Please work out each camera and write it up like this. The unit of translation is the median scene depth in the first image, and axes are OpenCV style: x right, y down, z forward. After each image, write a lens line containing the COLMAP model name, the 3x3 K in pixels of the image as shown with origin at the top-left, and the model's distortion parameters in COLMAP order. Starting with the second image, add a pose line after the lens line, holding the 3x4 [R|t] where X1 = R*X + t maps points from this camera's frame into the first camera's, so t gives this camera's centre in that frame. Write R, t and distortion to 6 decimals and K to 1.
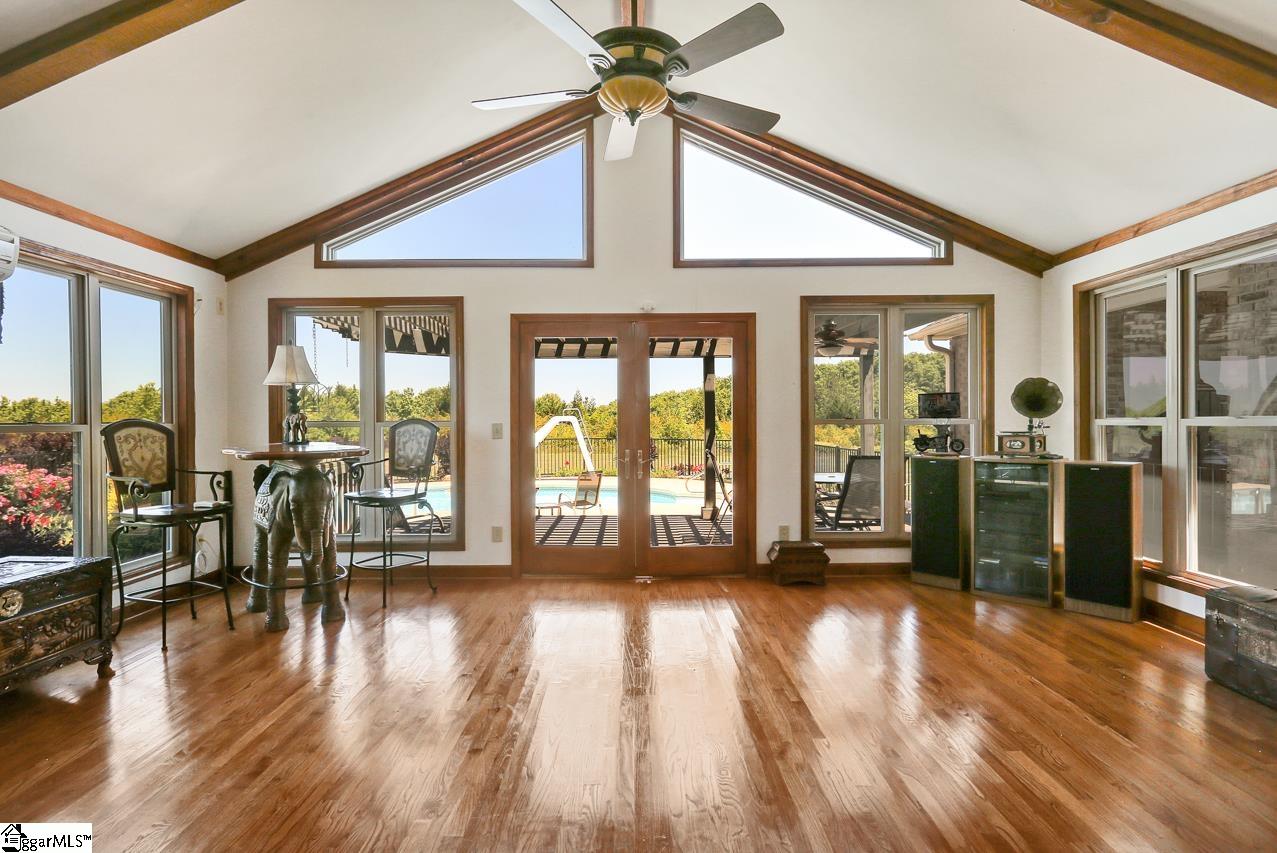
lens RADIAL K [[641.4, 0, 637.3], [0, 641.4, 424.7], [0, 0, 1]] dist [-0.007429, 0.002601]
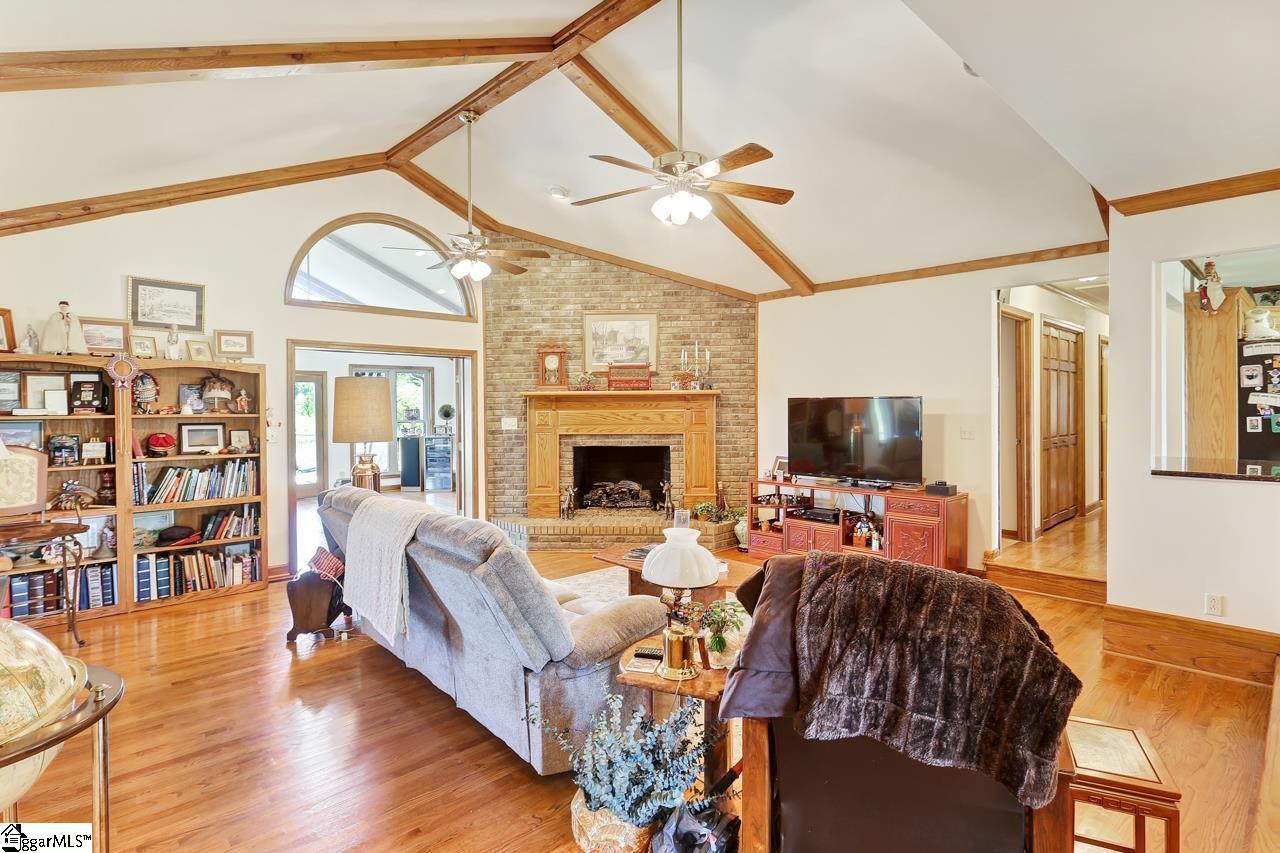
lens RADIAL K [[642.9, 0, 644.6], [0, 642.9, 418.1], [0, 0, 1]] dist [-0.007429, 0.002601]
pose [[0.717389, -0.014556, 0.696521, -0.538692], [0.008593, 0.999891, 0.012045, -0.036585], [-0.696620, -0.002655, 0.717436, -1.241451]]
